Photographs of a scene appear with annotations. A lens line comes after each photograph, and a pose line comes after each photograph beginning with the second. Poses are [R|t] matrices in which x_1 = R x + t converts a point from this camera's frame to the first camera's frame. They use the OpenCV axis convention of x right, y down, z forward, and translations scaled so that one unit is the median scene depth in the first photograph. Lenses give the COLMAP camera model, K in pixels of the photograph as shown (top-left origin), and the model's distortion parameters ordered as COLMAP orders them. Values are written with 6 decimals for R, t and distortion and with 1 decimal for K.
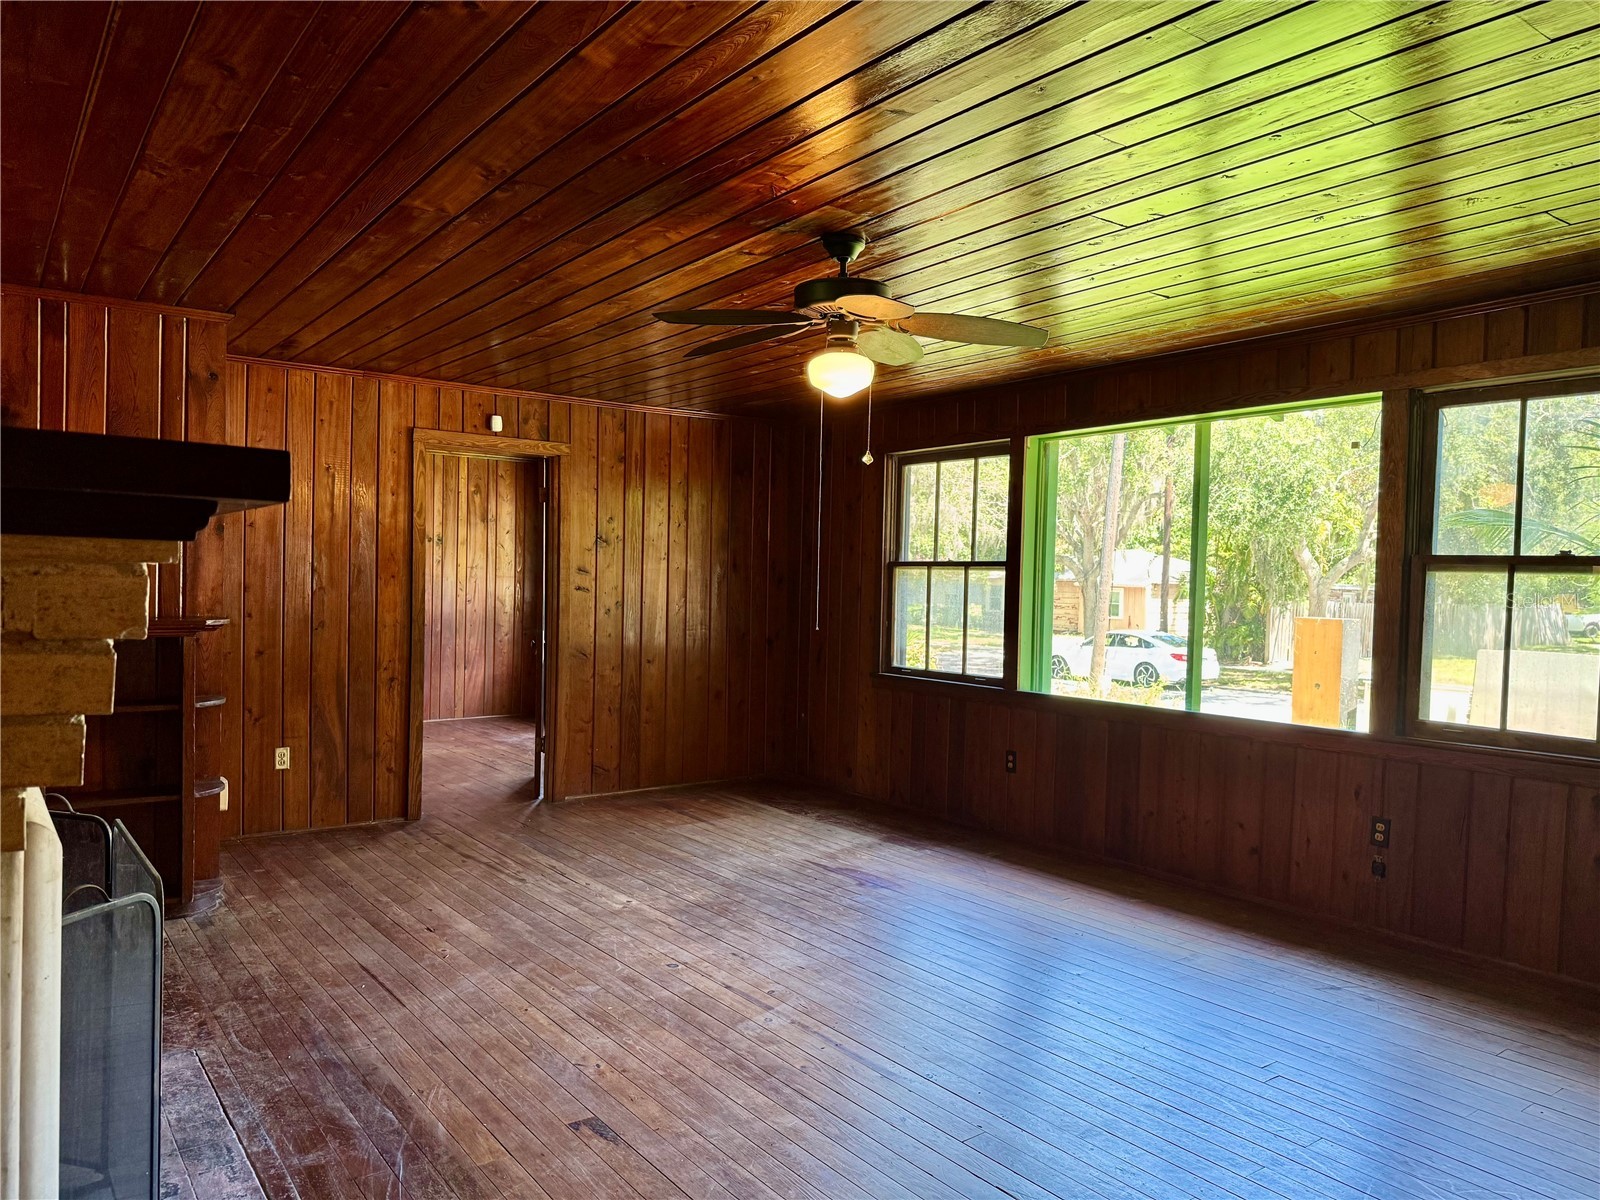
lens RADIAL K [[1120.3, 0, 800.3], [0, 1120.3, 605.5], [0, 0, 1]] dist [0.005933, -0.000420]
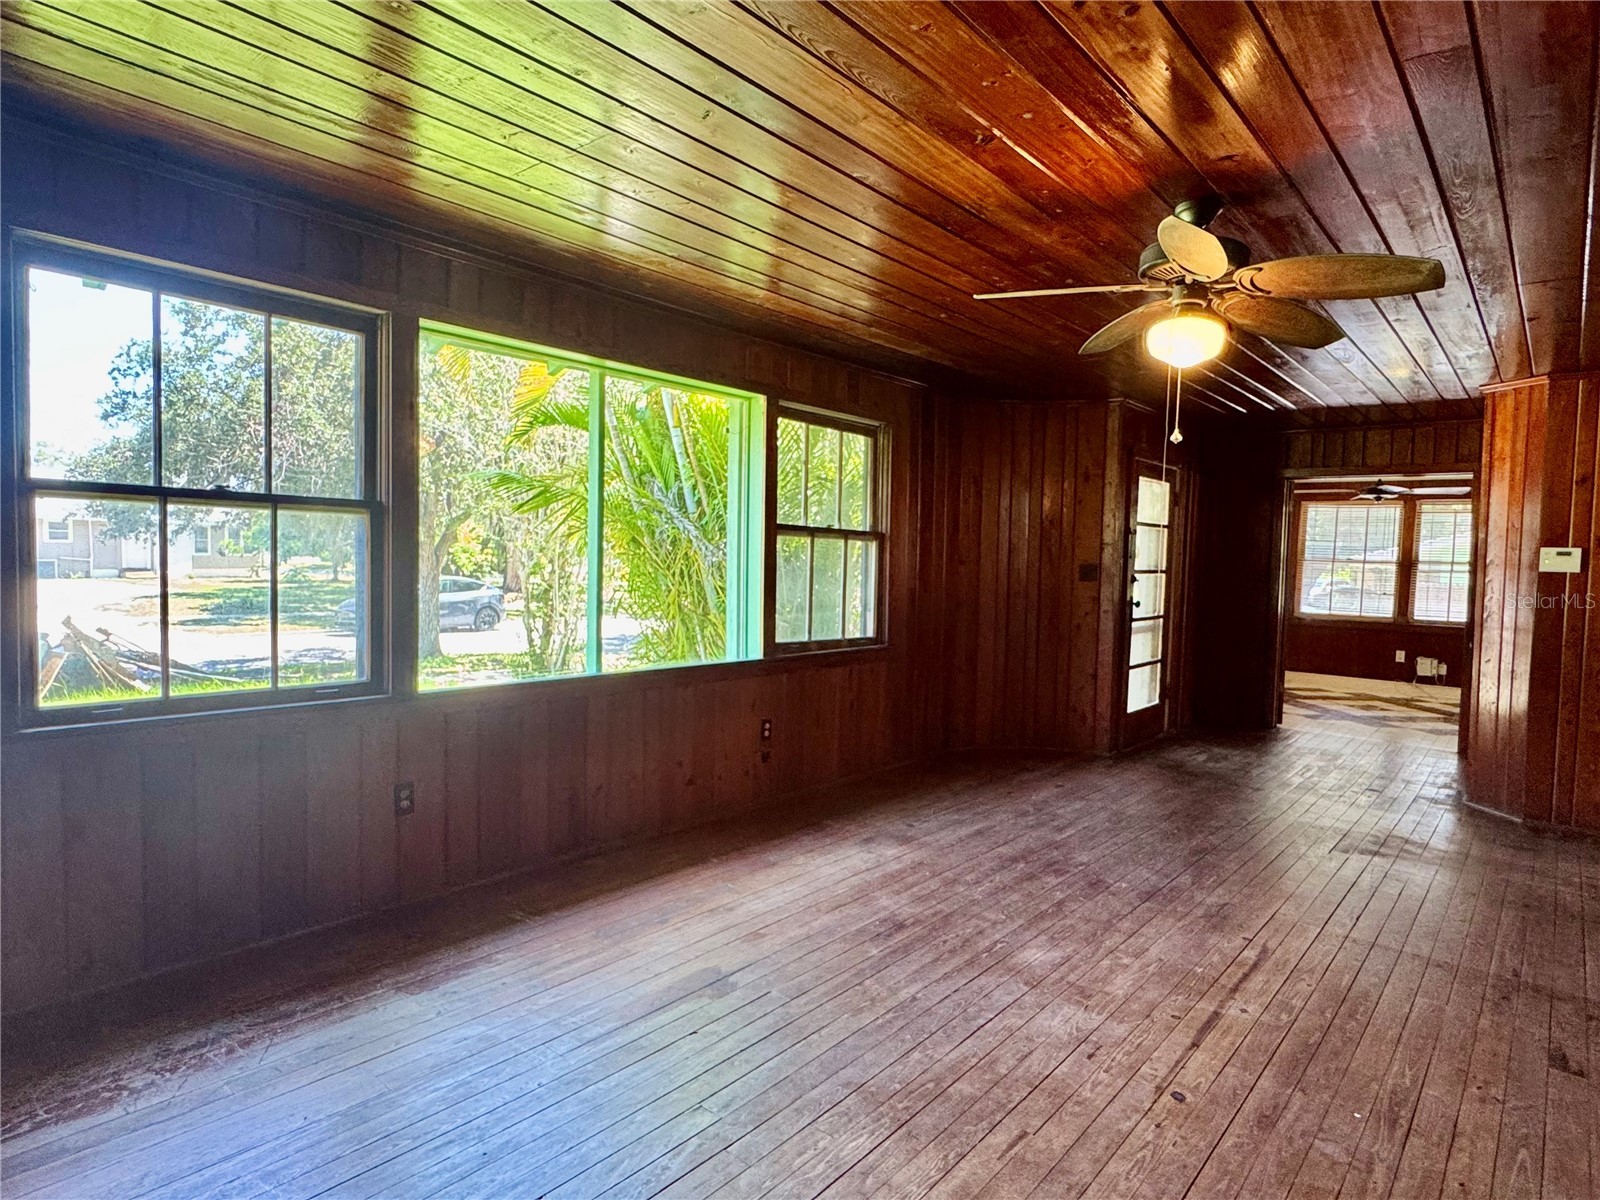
lens RADIAL K [[909.6, 0, 800.8], [0, 909.6, 597.8], [0, 0, 1]] dist [0.006666, 0.001617]
pose [[-0.226429, -0.081602, 0.970603, -0.609484], [-0.016893, 0.996664, 0.079852, -0.048859], [-0.973881, 0.001684, -0.227052, 1.368849]]
